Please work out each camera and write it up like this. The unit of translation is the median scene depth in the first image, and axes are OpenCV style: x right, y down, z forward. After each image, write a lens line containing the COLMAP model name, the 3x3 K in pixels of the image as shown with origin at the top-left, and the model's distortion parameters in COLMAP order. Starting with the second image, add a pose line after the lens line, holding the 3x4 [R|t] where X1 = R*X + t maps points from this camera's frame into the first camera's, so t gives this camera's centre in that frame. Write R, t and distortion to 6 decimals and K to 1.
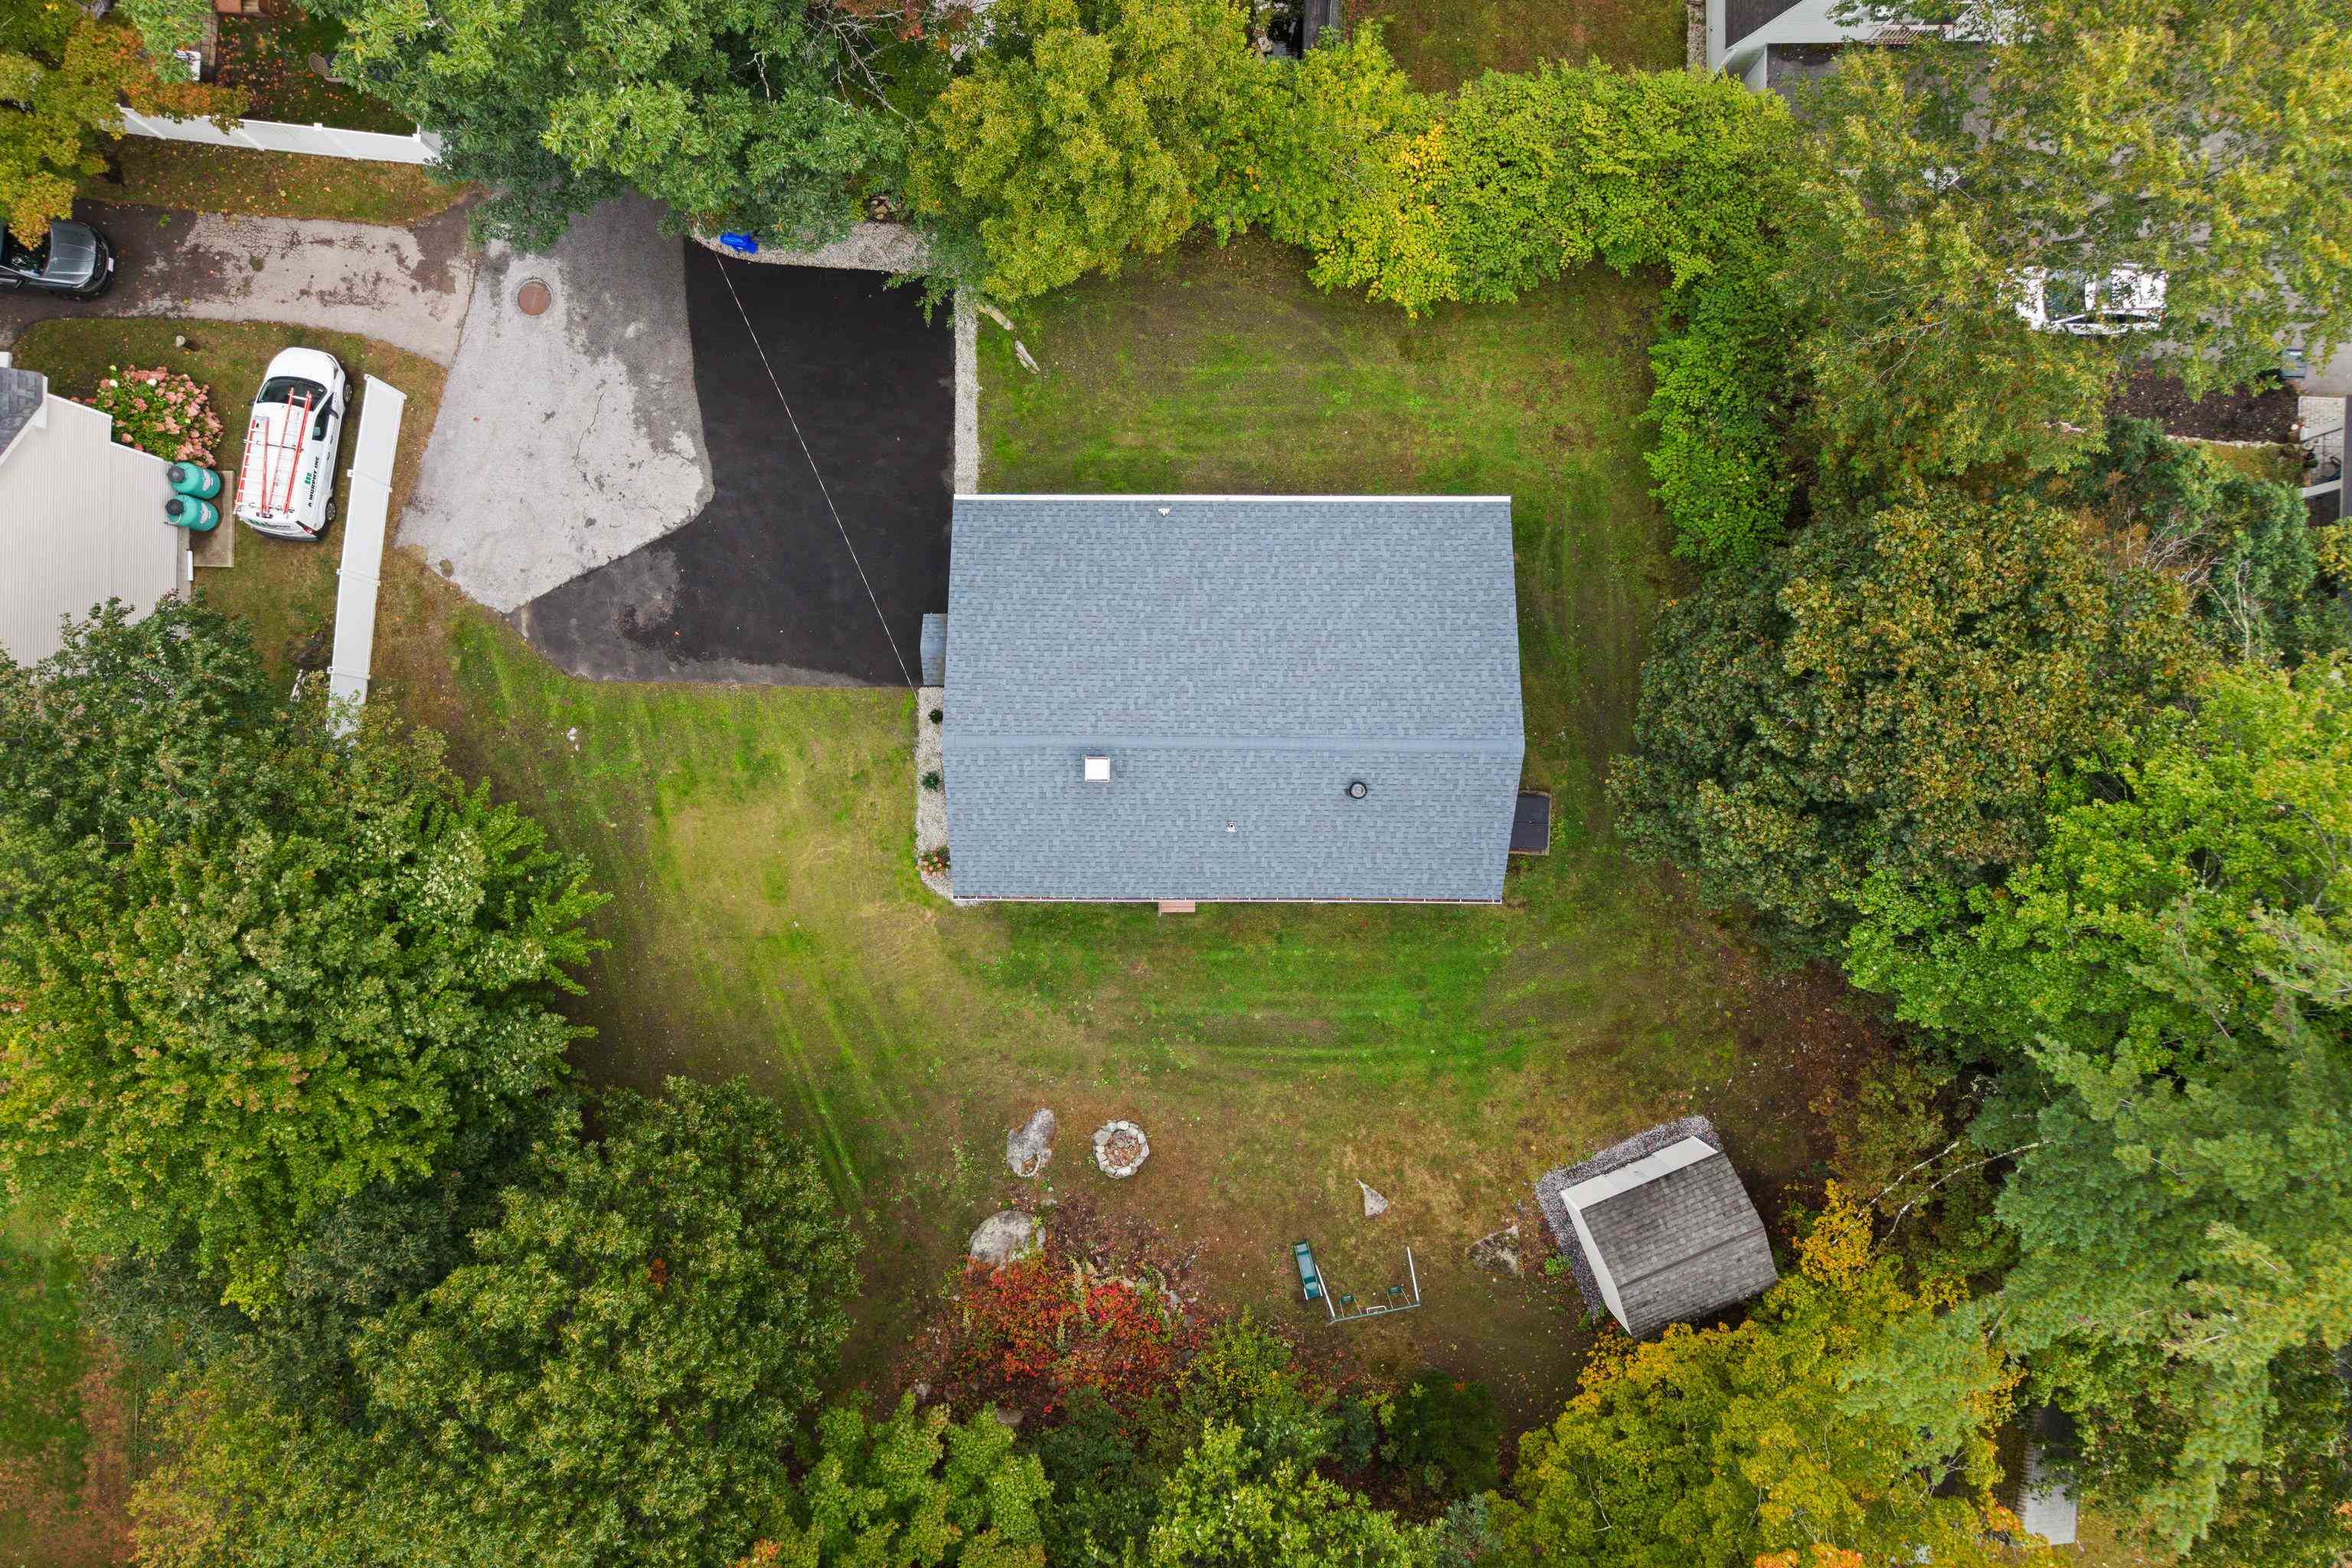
lens RADIAL K [[1586.7, 0, 1171.7], [0, 1586.7, 791.3], [0, 0, 1]] dist [0.013196, 0.002755]
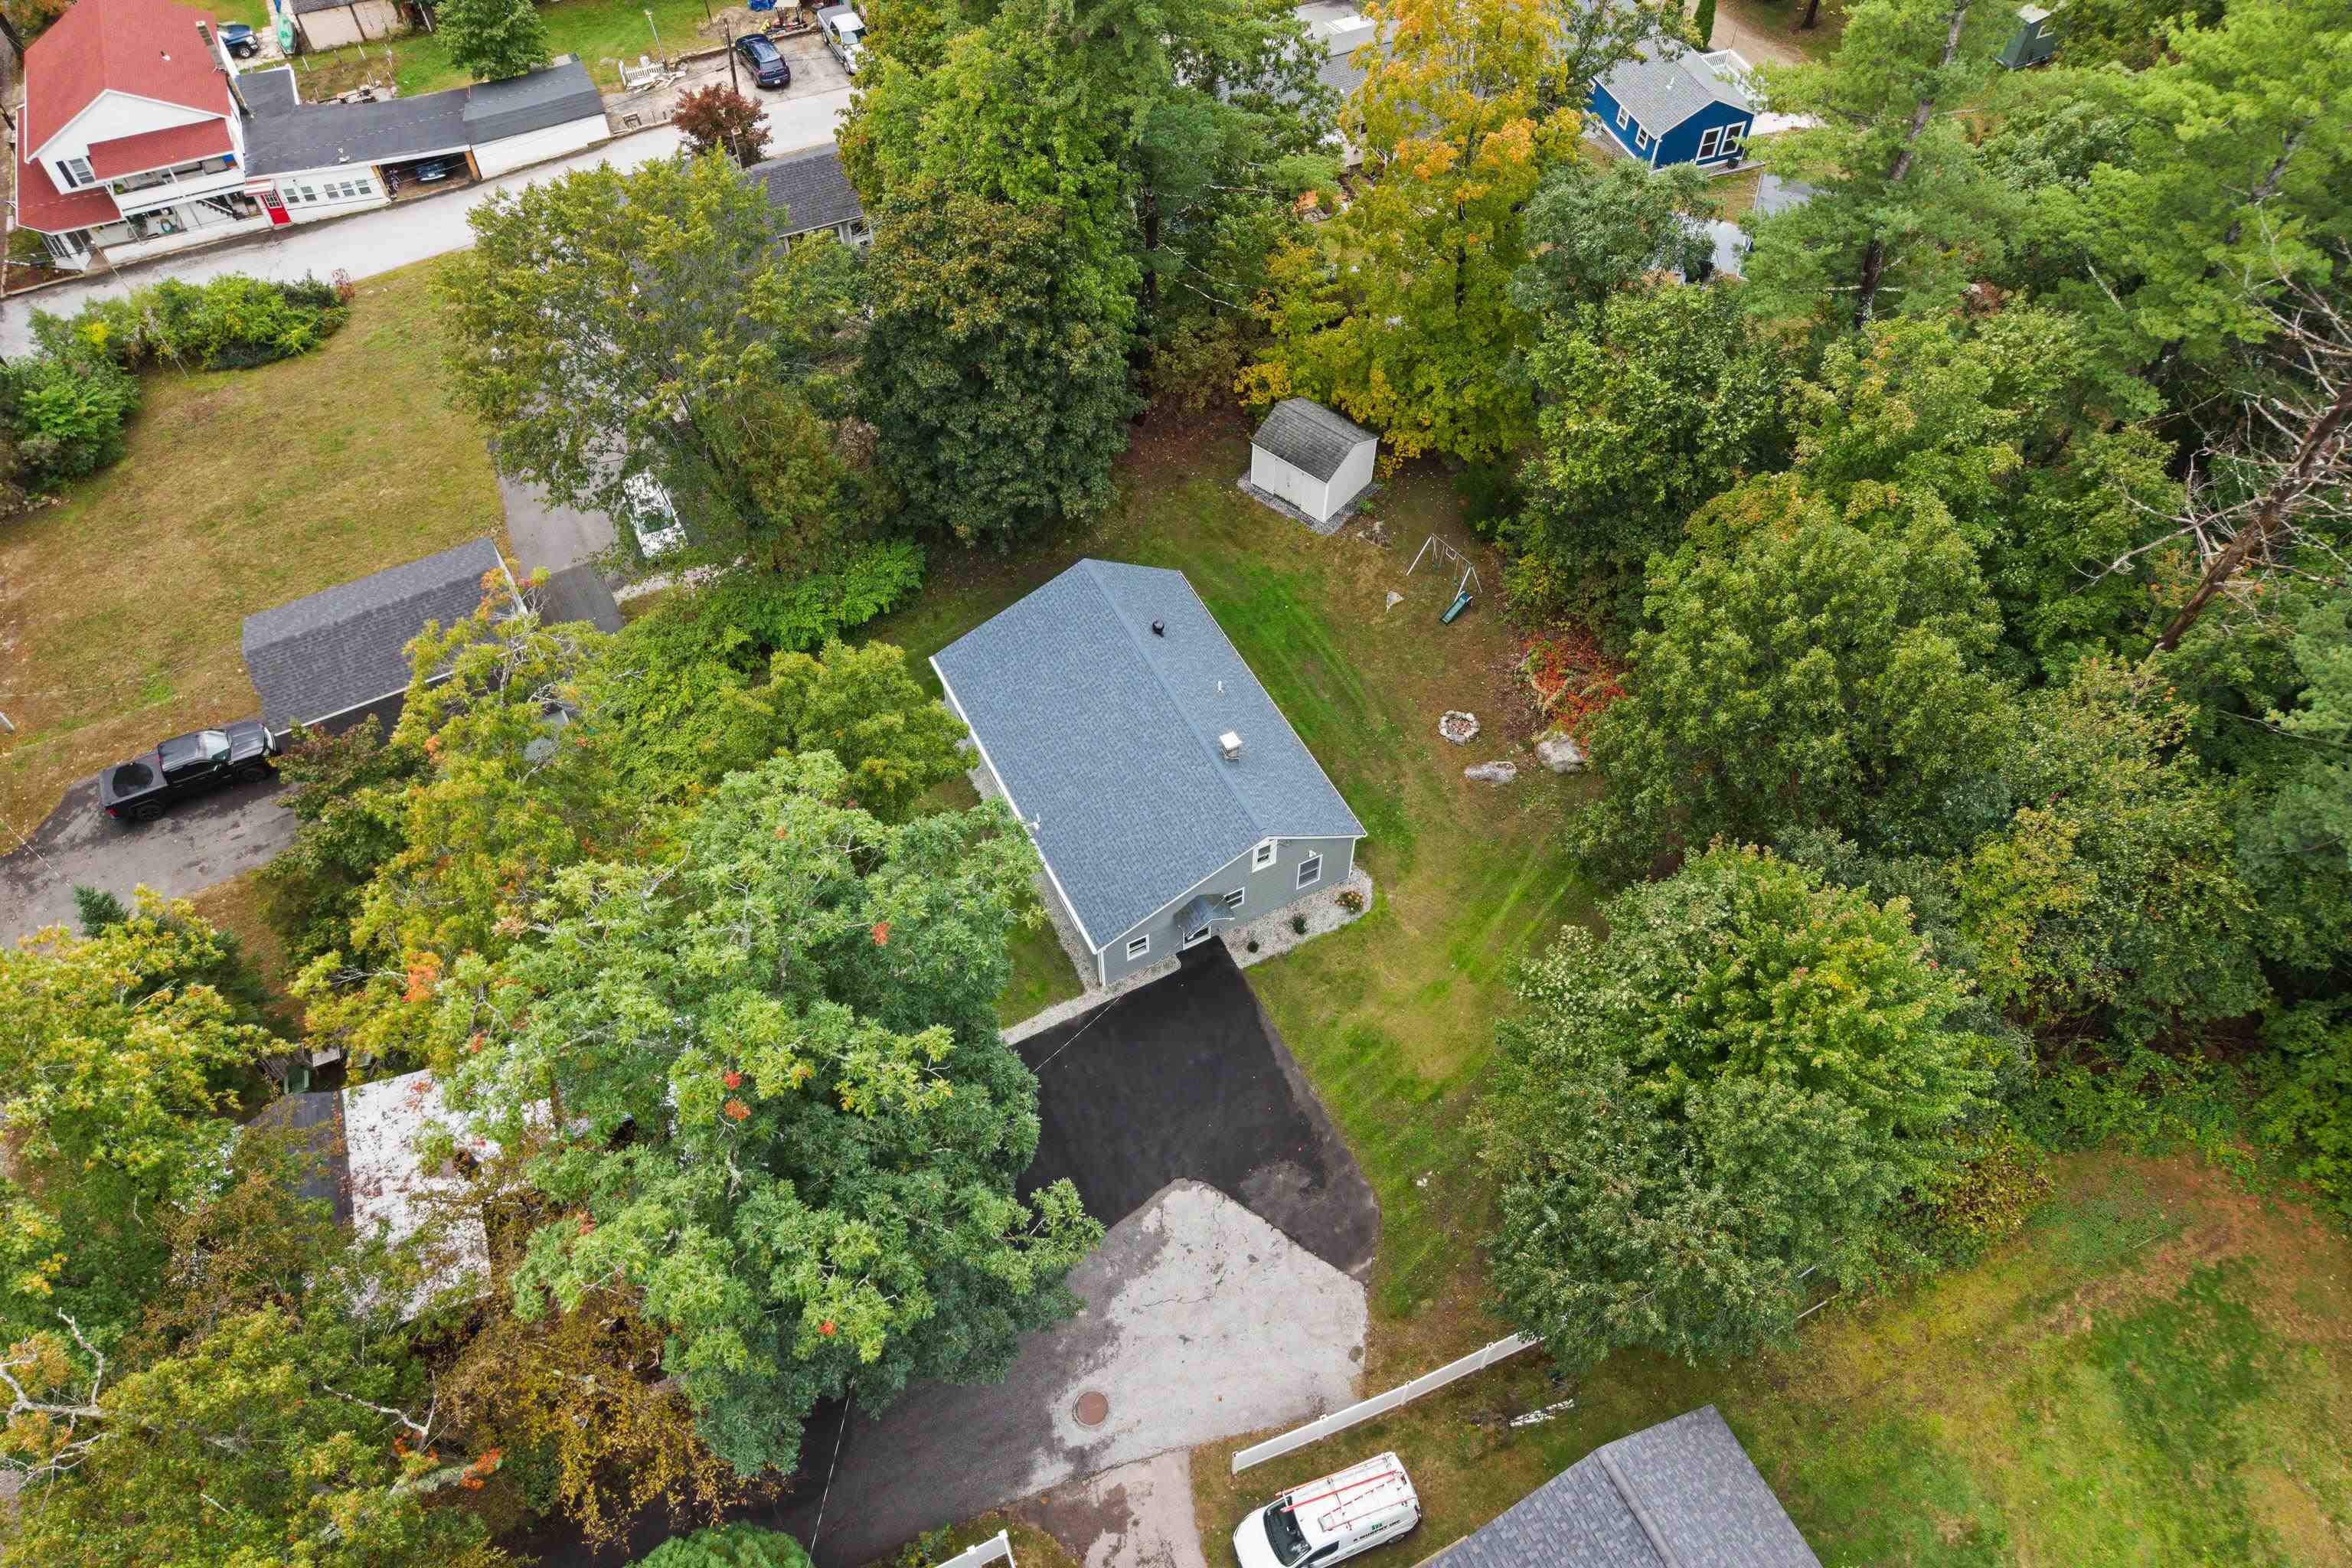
lens RADIAL K [[1586.7, 0, 1170.0], [0, 1586.7, 783.6], [0, 0, 1]] dist [0.013196, 0.002755]
pose [[-0.460186, -0.704737, 0.539977, -0.704653], [0.887822, -0.365819, 0.279192, -0.408751], [0.000777, 0.607884, 0.794025, -0.079341]]
